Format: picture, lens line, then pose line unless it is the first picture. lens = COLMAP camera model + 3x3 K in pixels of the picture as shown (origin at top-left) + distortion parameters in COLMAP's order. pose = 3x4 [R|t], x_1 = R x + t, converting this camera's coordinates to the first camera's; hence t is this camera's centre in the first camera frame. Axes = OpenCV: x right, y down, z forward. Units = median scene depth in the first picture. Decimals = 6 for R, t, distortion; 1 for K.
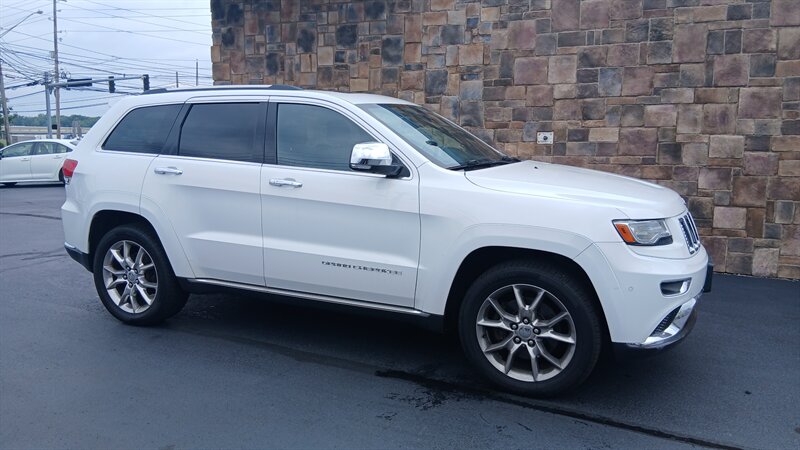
lens RADIAL K [[604.3, 0, 398.4], [0, 604.3, 230.4], [0, 0, 1]] dist [0.112370, -0.196545]
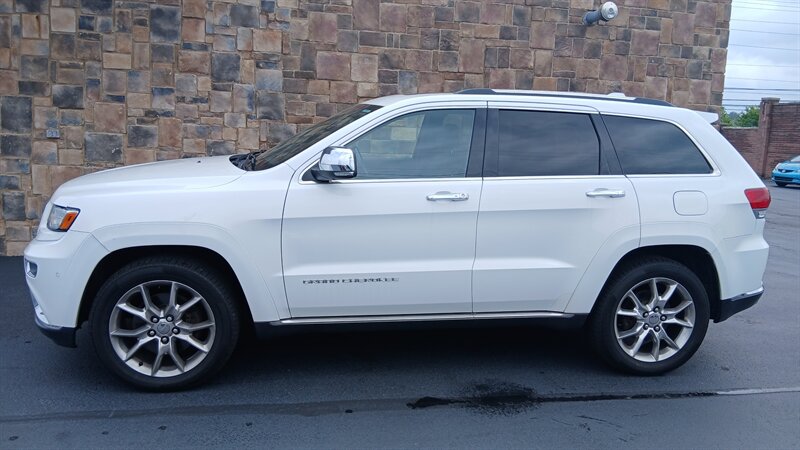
lens RADIAL K [[604.3, 0, 402.4], [0, 604.3, 230.3], [0, 0, 1]] dist [0.112370, -0.196545]
pose [[0.795729, -0.077676, 0.600651, -0.302804], [0.063247, 0.996977, 0.045140, -0.035230], [-0.602341, 0.002070, 0.798236, 0.153022]]
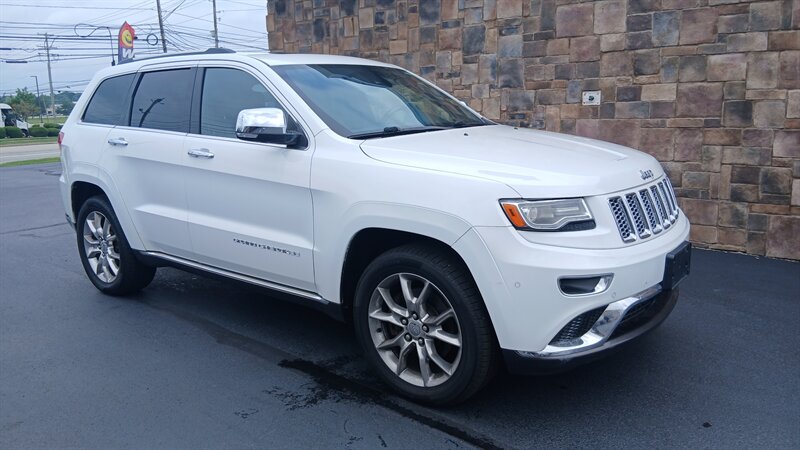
lens RADIAL K [[604.3, 0, 398.4], [0, 604.3, 228.3], [0, 0, 1]] dist [0.112370, -0.196545]
pose [[0.971267, 0.022571, -0.236920, 0.186425], [-0.011194, 0.998723, 0.049258, -0.007453], [0.237729, -0.045191, 0.970280, 0.085424]]
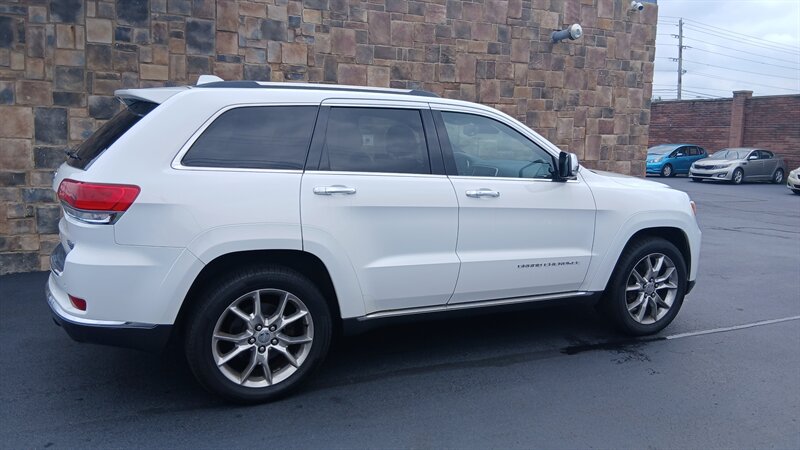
lens RADIAL K [[604.3, 0, 402.7], [0, 604.3, 230.3], [0, 0, 1]] dist [0.112370, -0.196545]
pose [[0.630398, -0.115793, 0.767588, -0.575024], [0.106700, 0.992352, 0.062070, -0.051969], [-0.768904, 0.042772, 0.637932, 0.264284]]
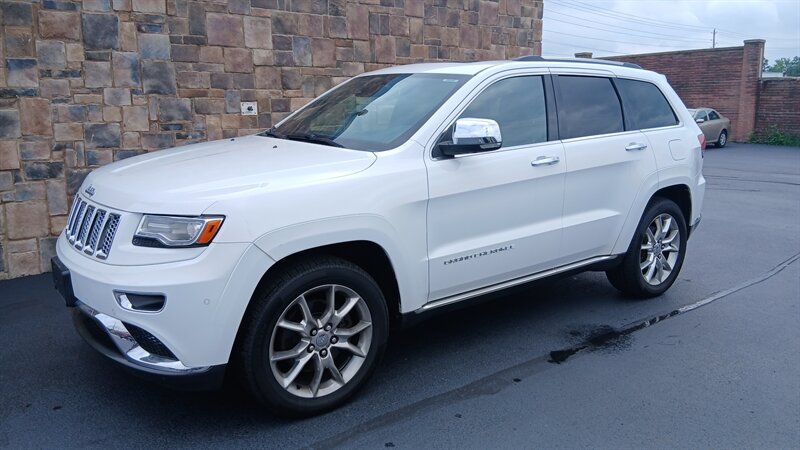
lens RADIAL K [[604.3, 0, 402.0], [0, 604.3, 230.9], [0, 0, 1]] dist [0.112370, -0.196545]
pose [[0.420152, -0.197374, 0.885729, -0.500256], [0.147940, 0.977900, 0.147737, -0.075096], [-0.895313, 0.068963, 0.440066, 0.415427]]
